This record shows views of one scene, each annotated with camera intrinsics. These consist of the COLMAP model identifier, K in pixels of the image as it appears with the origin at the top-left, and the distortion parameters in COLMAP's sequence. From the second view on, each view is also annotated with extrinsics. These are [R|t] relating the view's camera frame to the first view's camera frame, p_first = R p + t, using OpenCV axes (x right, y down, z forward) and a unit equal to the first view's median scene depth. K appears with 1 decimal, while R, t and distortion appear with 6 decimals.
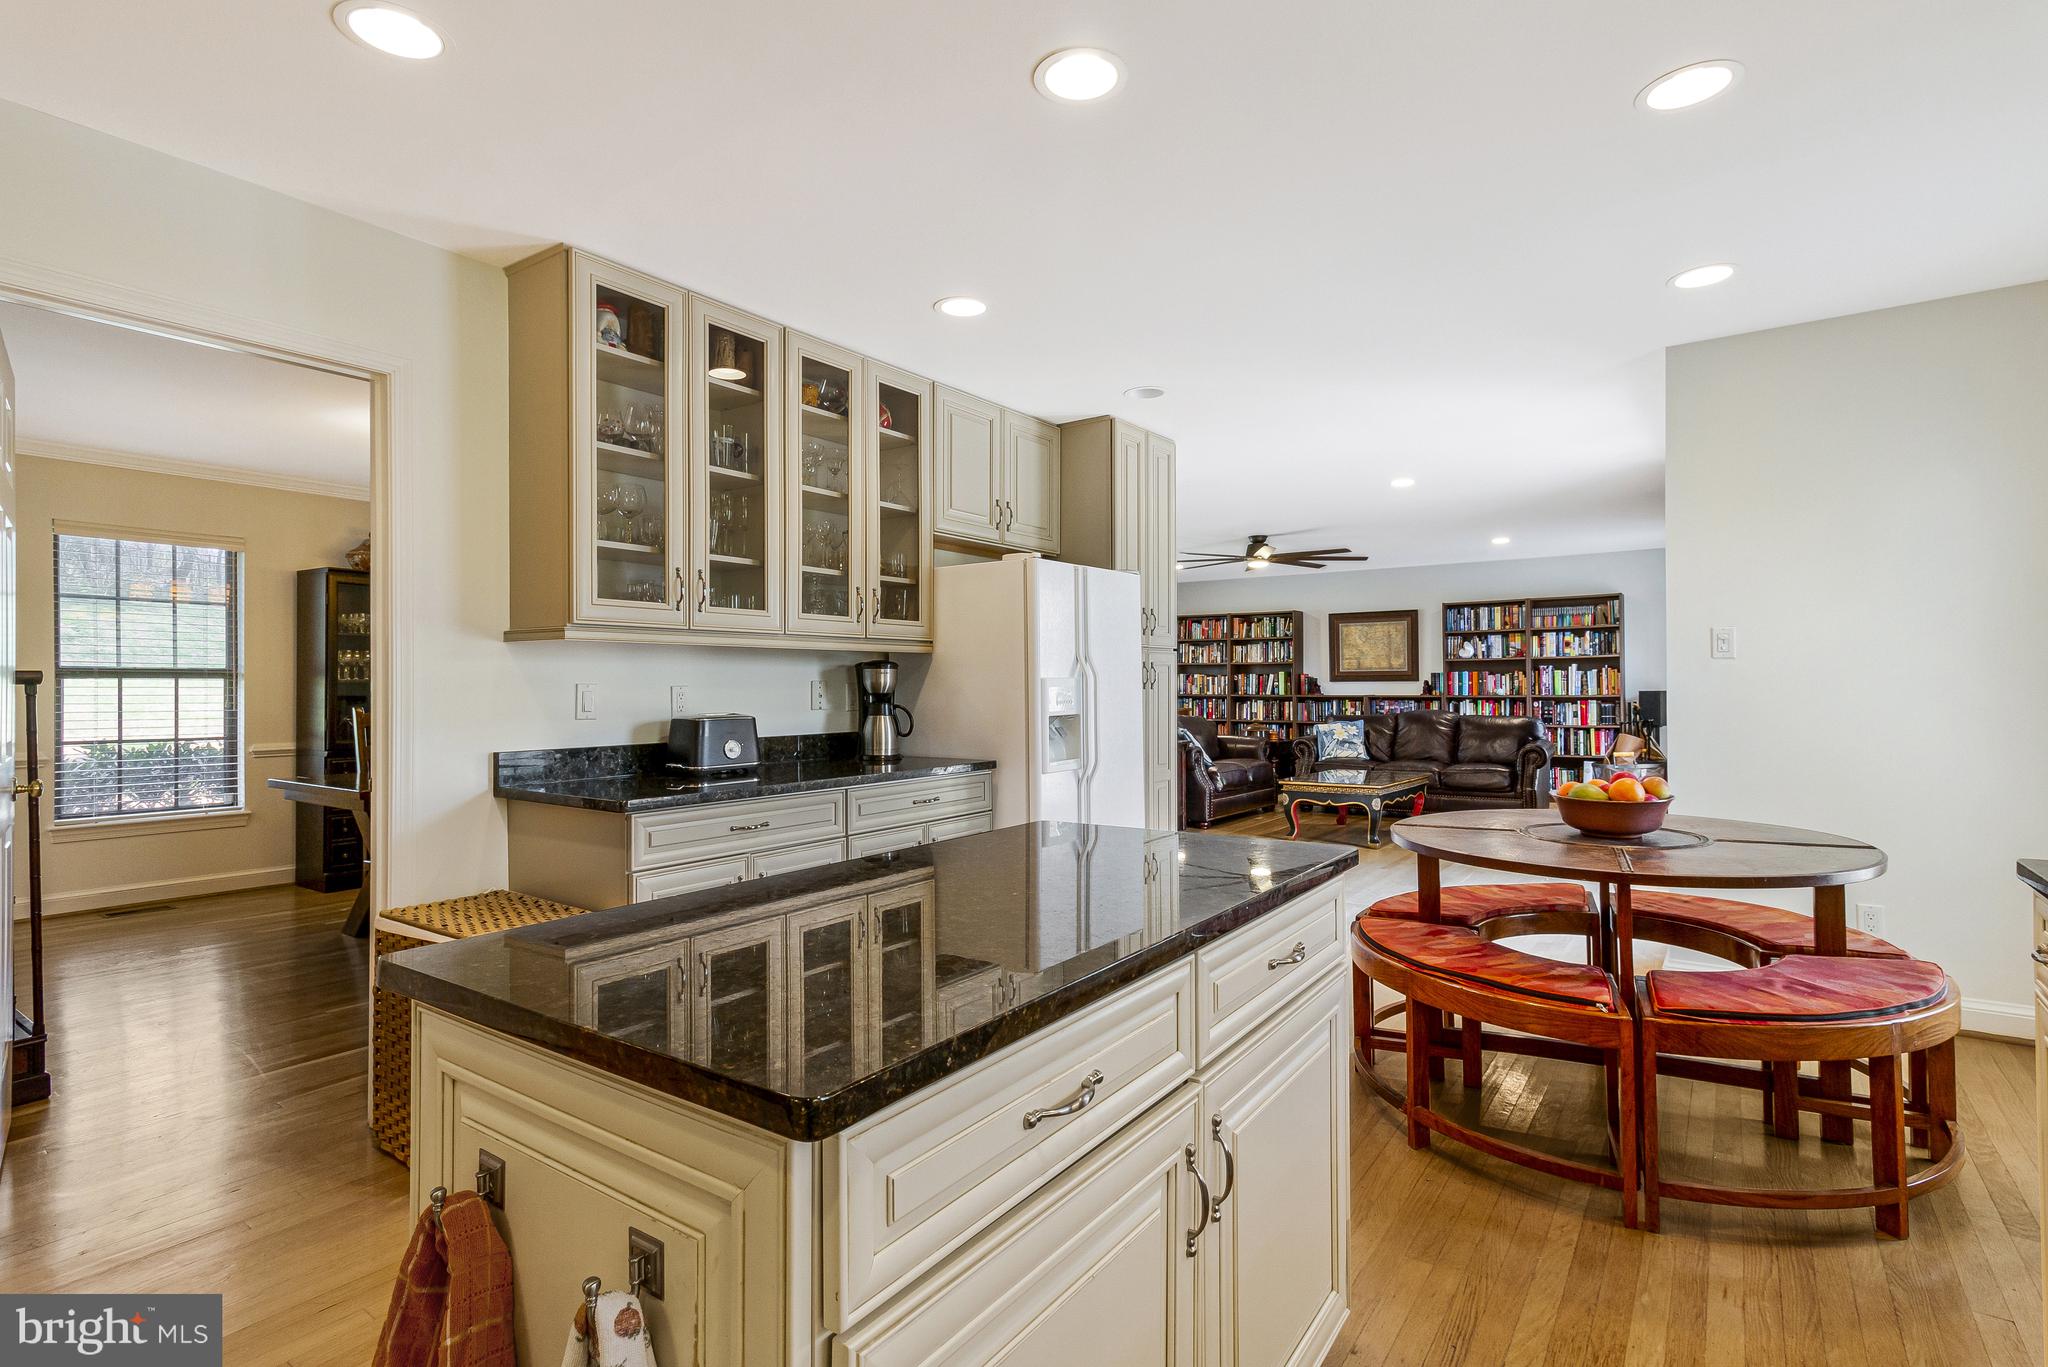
lens RADIAL K [[957.0, 0, 1032.4], [0, 957.0, 680.4], [0, 0, 1]] dist [0.001103, 0.001332]
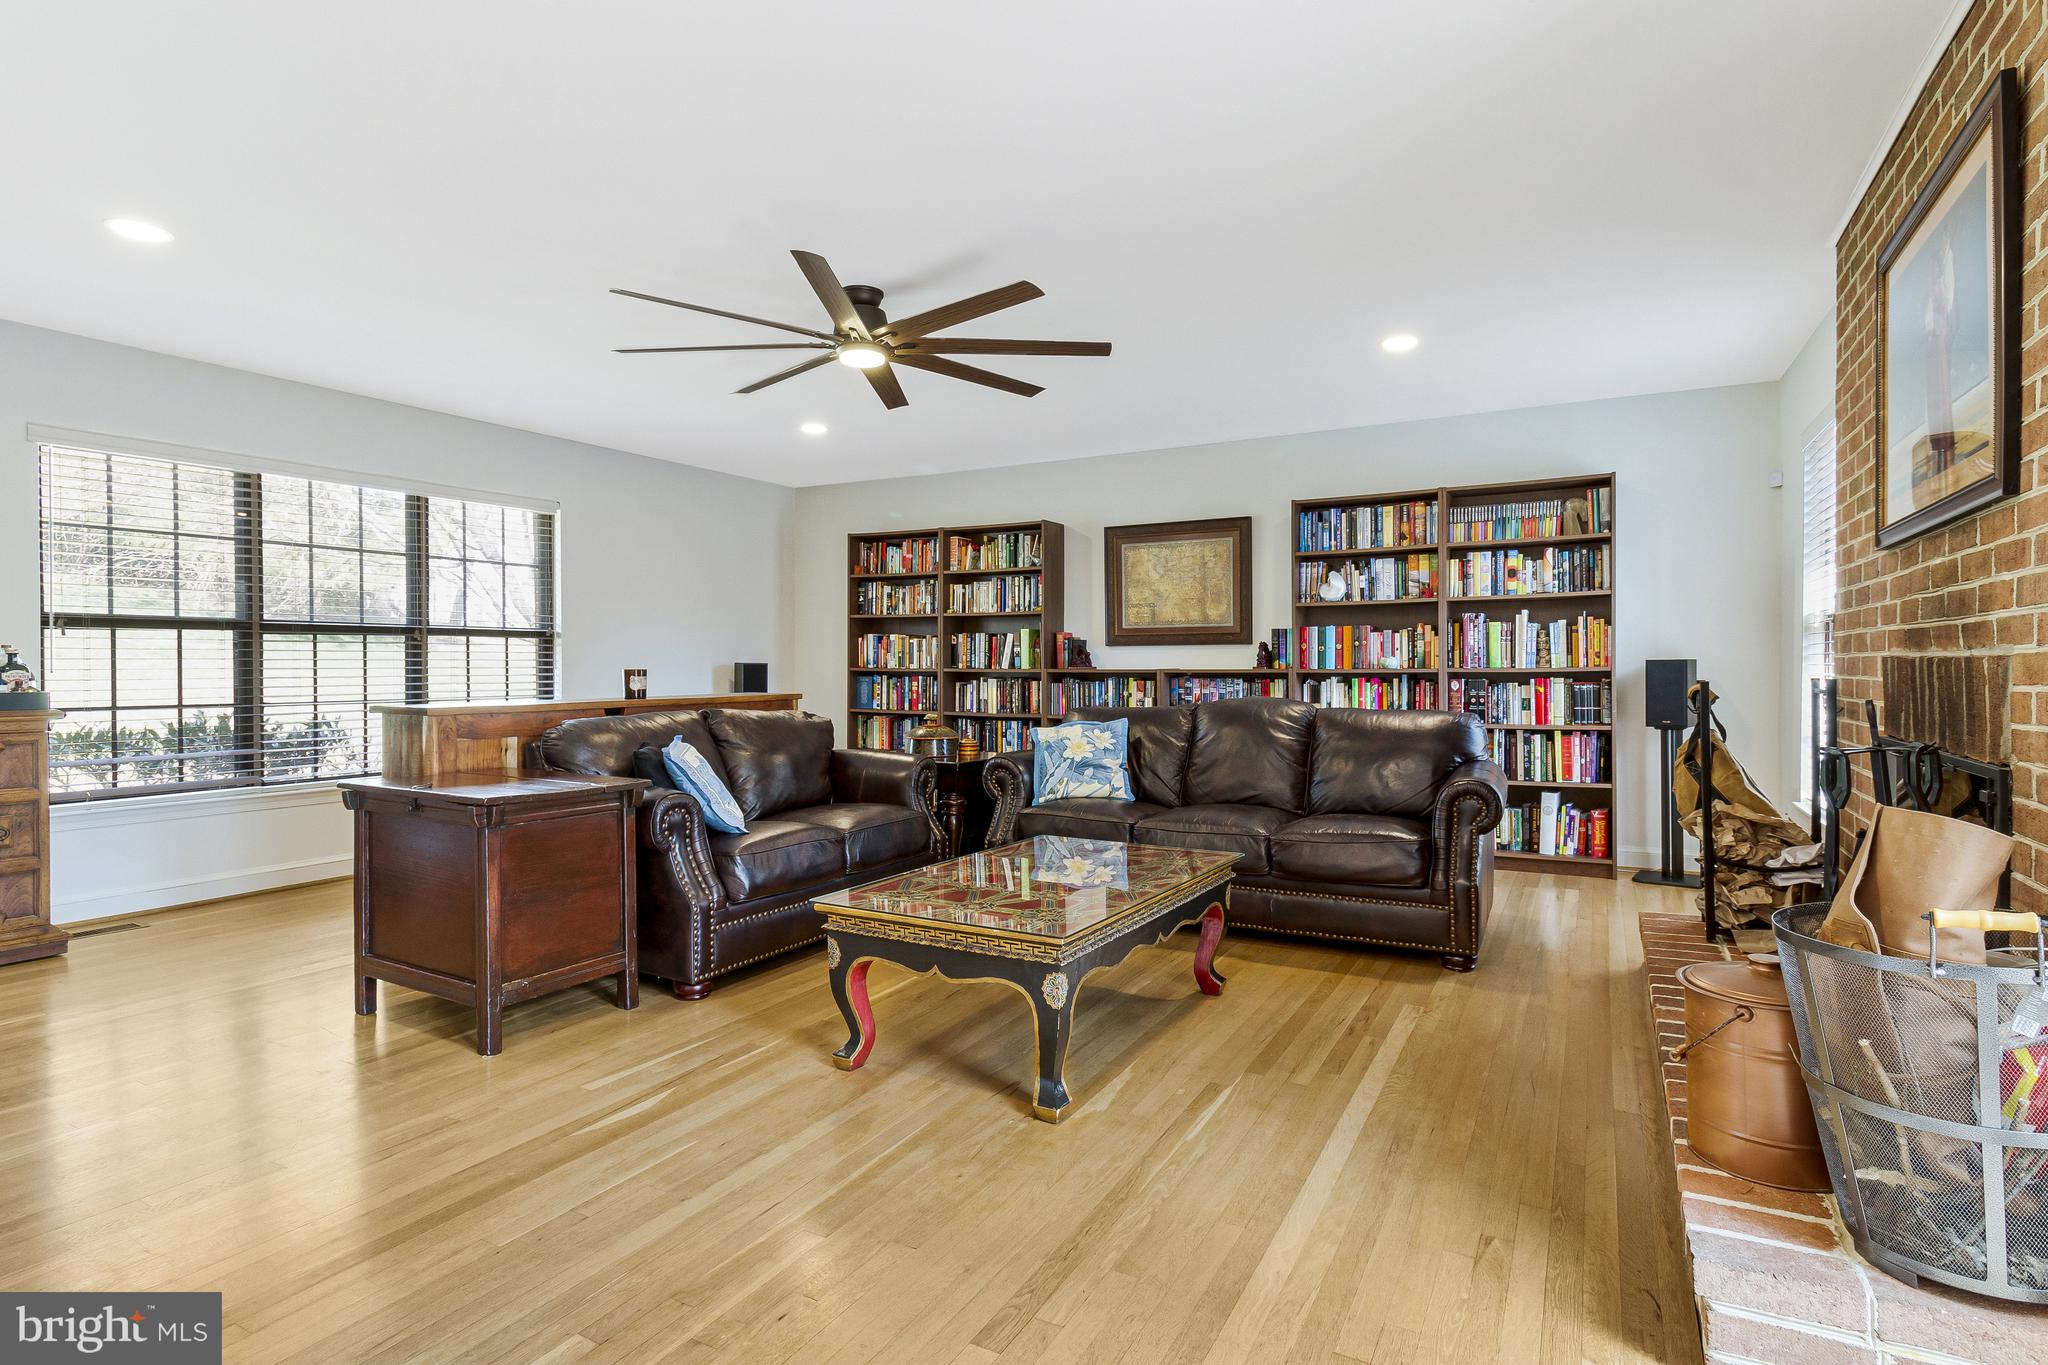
lens RADIAL K [[1018.9, 0, 1024.0], [0, 1018.9, 682.5], [0, 0, 1]] dist [0.000509, -0.000132]
pose [[0.992512, -0.001123, 0.122141, 0.209526], [-0.001776, 0.999720, 0.023617, 0.009897], [-0.122134, -0.023657, 0.992232, 0.447936]]
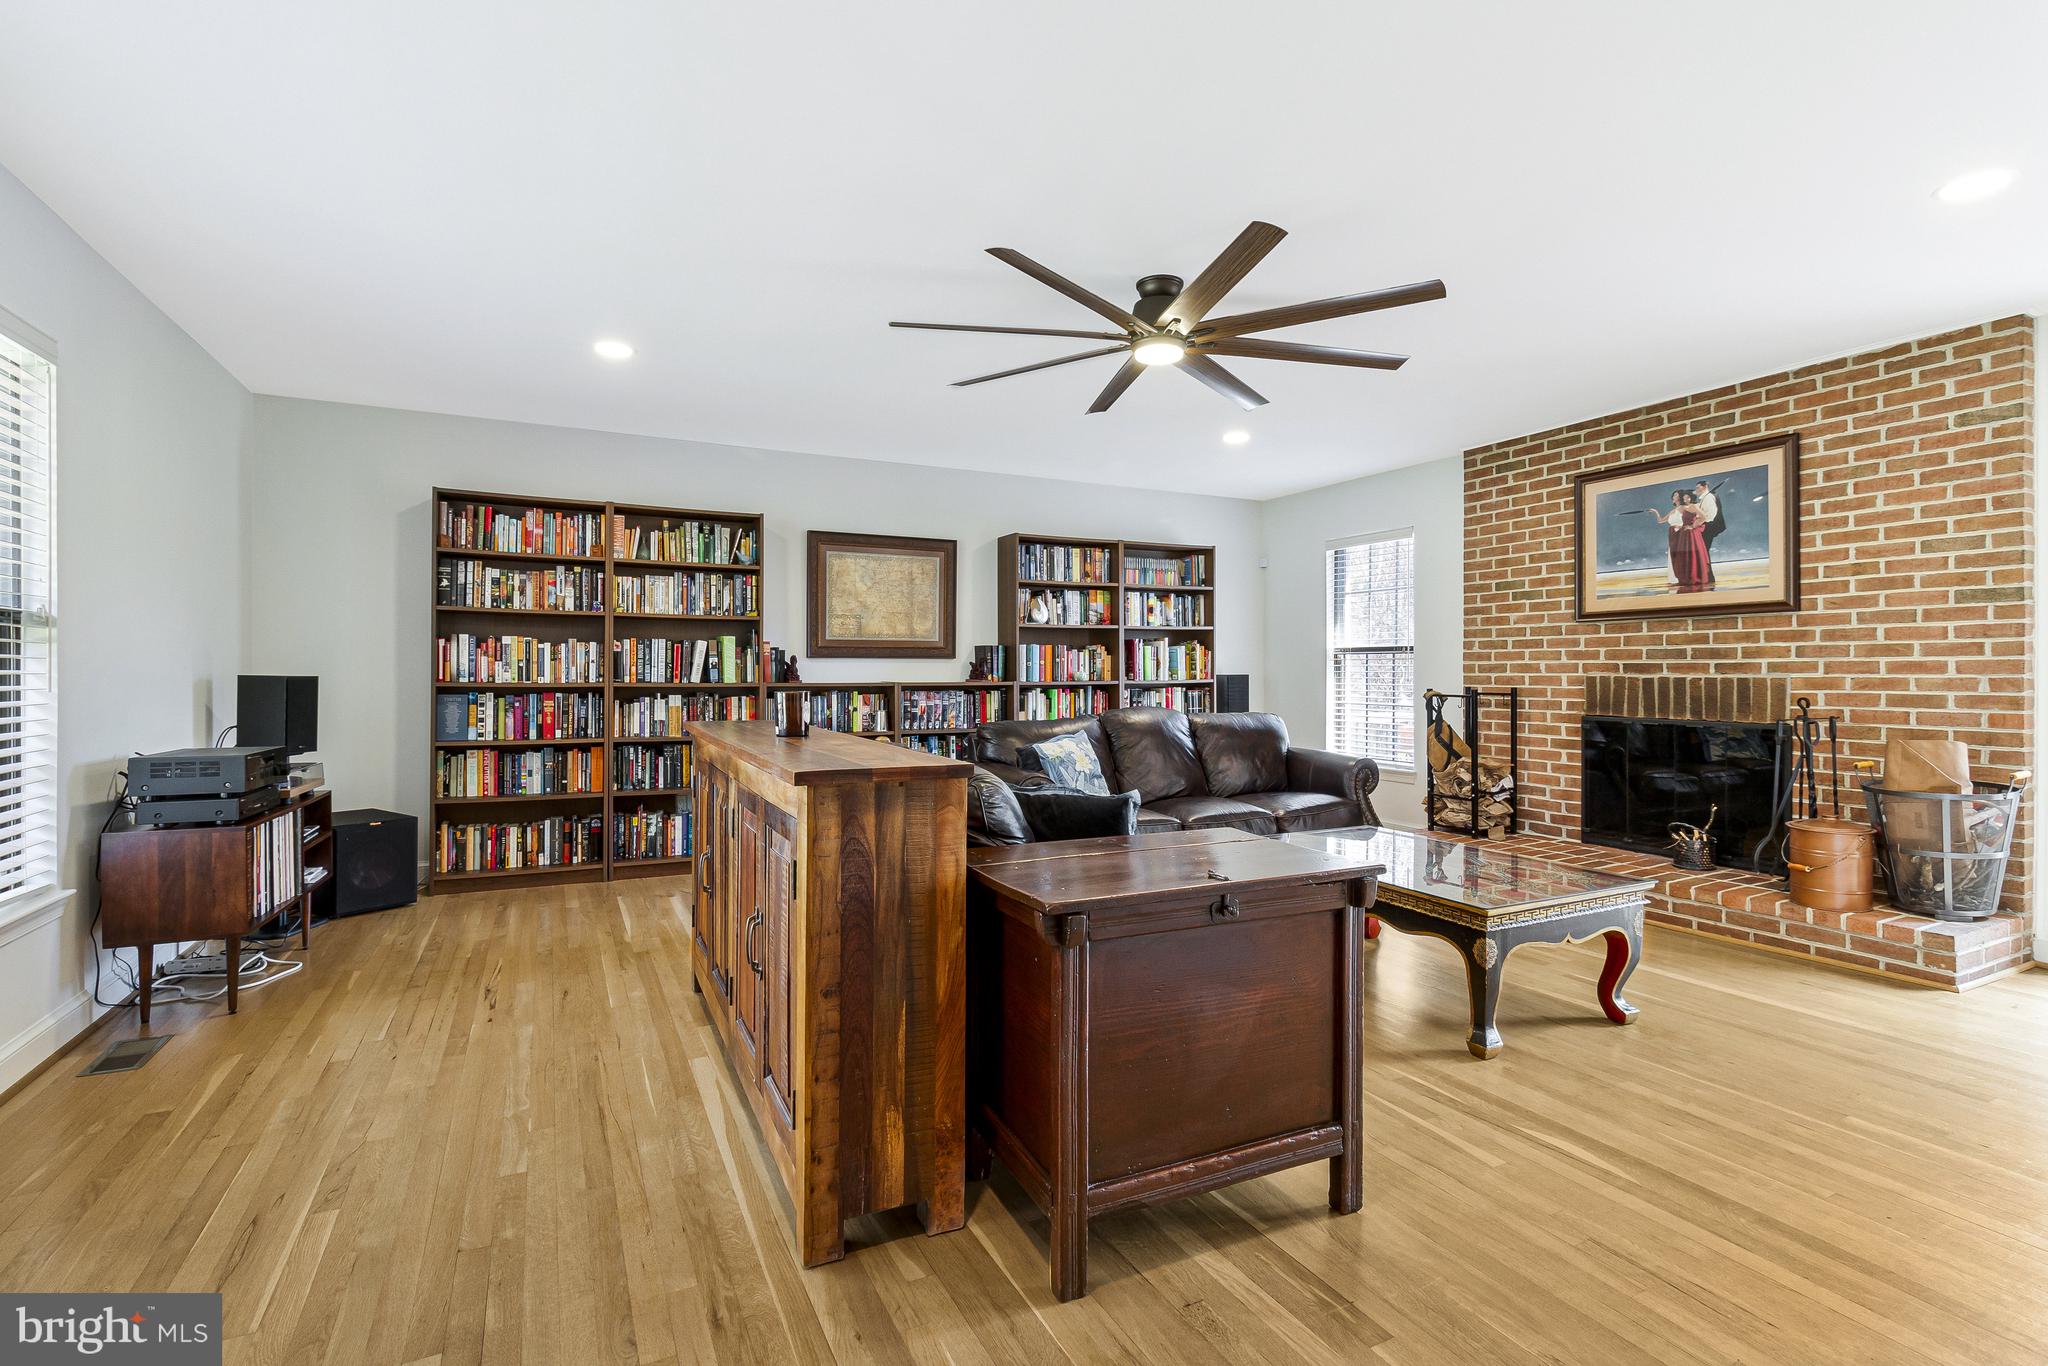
lens RADIAL K [[957.0, 0, 1032.4], [0, 957.0, 679.9], [0, 0, 1]] dist [0.001103, 0.001332]
pose [[0.452733, -0.004585, 0.891634, -0.121117], [-0.009017, 0.999912, 0.009720, 0.008307], [-0.891600, -0.012440, 0.452652, 0.722422]]
